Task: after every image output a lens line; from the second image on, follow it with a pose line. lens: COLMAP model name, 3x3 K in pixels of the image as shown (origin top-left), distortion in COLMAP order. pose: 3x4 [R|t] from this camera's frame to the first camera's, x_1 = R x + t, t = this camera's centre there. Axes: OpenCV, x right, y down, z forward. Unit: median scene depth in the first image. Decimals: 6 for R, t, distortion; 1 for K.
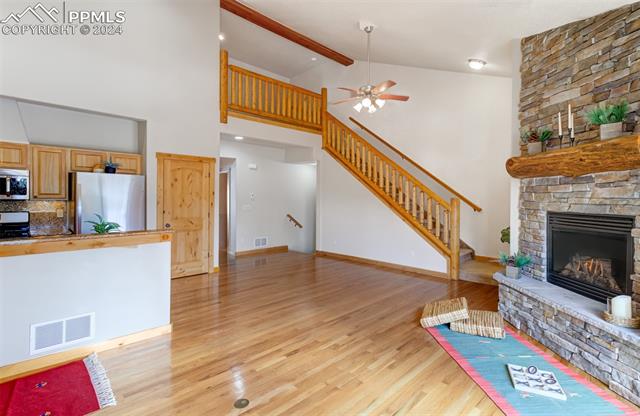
lens RADIAL K [[283.2, 0, 321.1], [0, 283.2, 203.0], [0, 0, 1]] dist [0.001435, 0.000901]
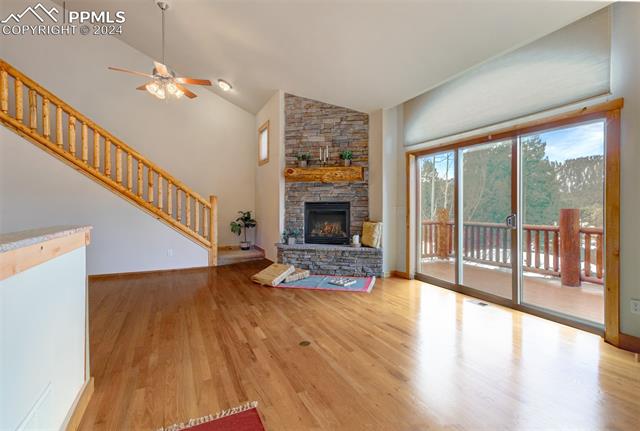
lens RADIAL K [[314.2, 0, 324.9], [0, 314.2, 215.1], [0, 0, 1]] dist [-0.003845, -0.000283]
pose [[0.292056, -0.017858, 0.956234, -1.021121], [0.018005, 0.999751, 0.013172, 0.087476], [-0.956232, 0.013370, 0.292305, 0.337428]]
